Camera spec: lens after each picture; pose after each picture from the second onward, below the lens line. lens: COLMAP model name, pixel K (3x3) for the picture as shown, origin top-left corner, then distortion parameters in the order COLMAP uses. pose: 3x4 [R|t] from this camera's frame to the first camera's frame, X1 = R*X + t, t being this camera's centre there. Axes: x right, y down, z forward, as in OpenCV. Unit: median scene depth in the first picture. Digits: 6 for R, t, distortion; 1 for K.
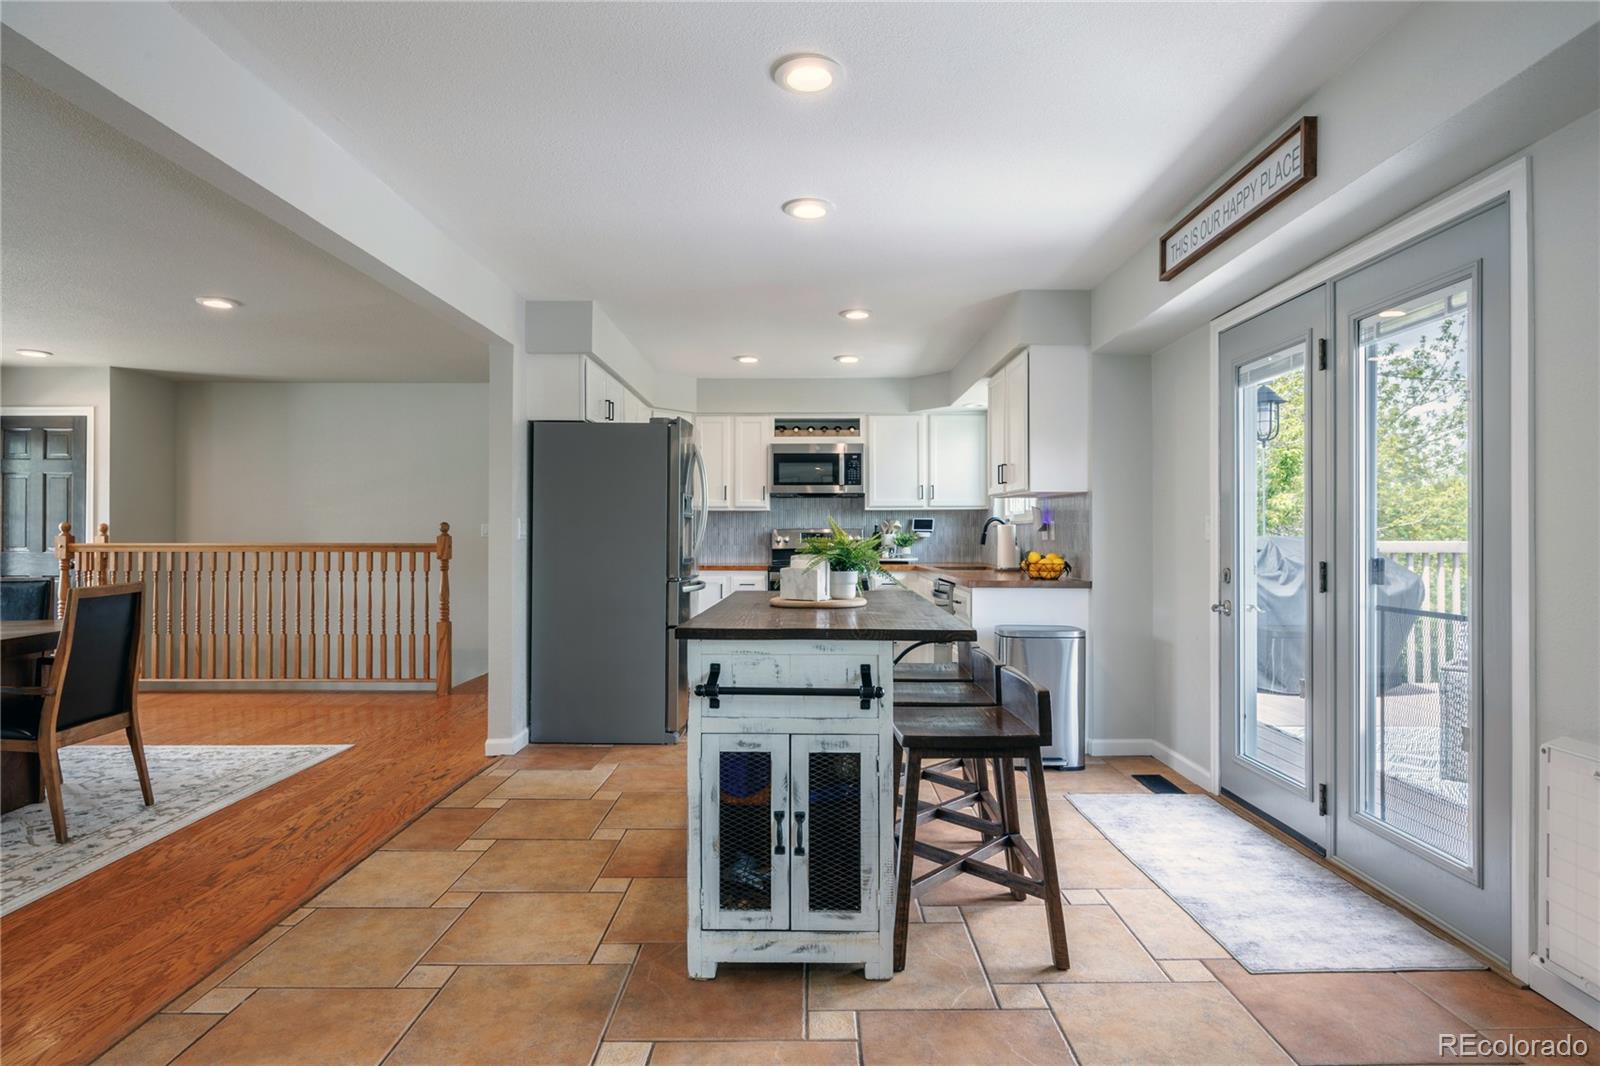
lens RADIAL K [[878.9, 0, 800.0], [0, 878.9, 533.0], [0, 0, 1]] dist [-0.001255, -0.000208]
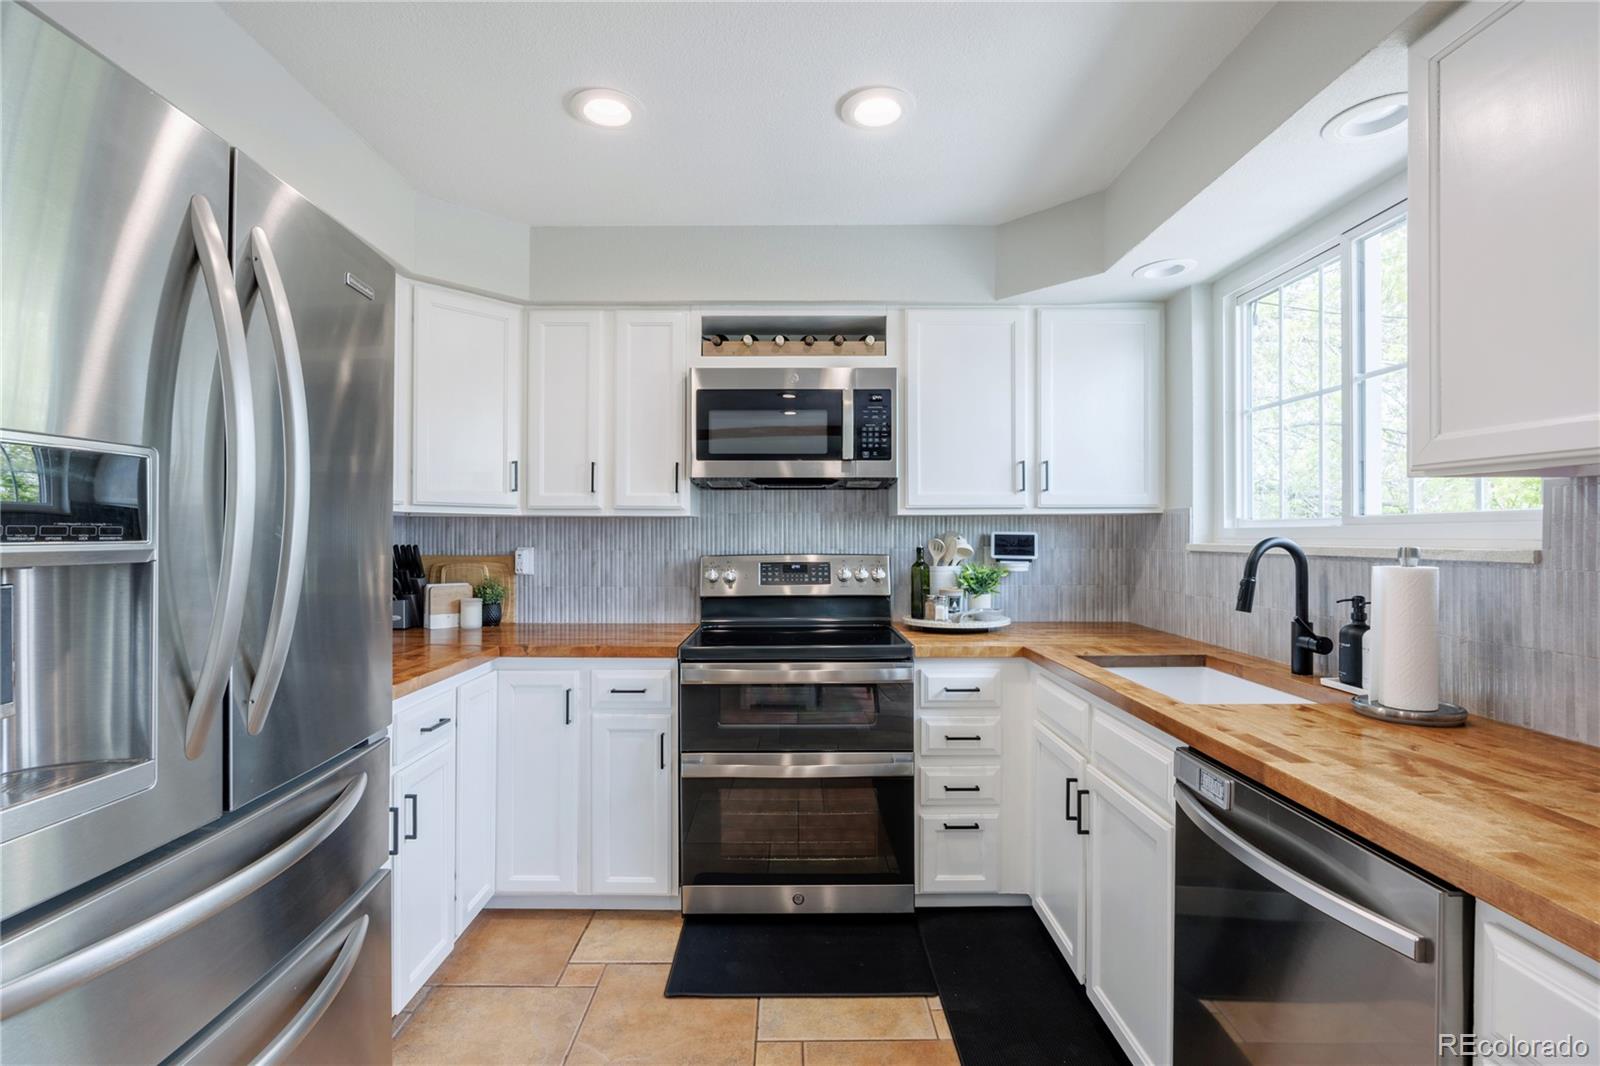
lens RADIAL K [[782.1, 0, 800.0], [0, 782.1, 533.0], [0, 0, 1]] dist [0.000117, -0.000013]
pose [[0.999942, 0.001781, 0.010595, 0.018536], [-0.001738, 0.999990, -0.004070, -0.014841], [-0.010603, 0.004051, 0.999936, 0.586432]]
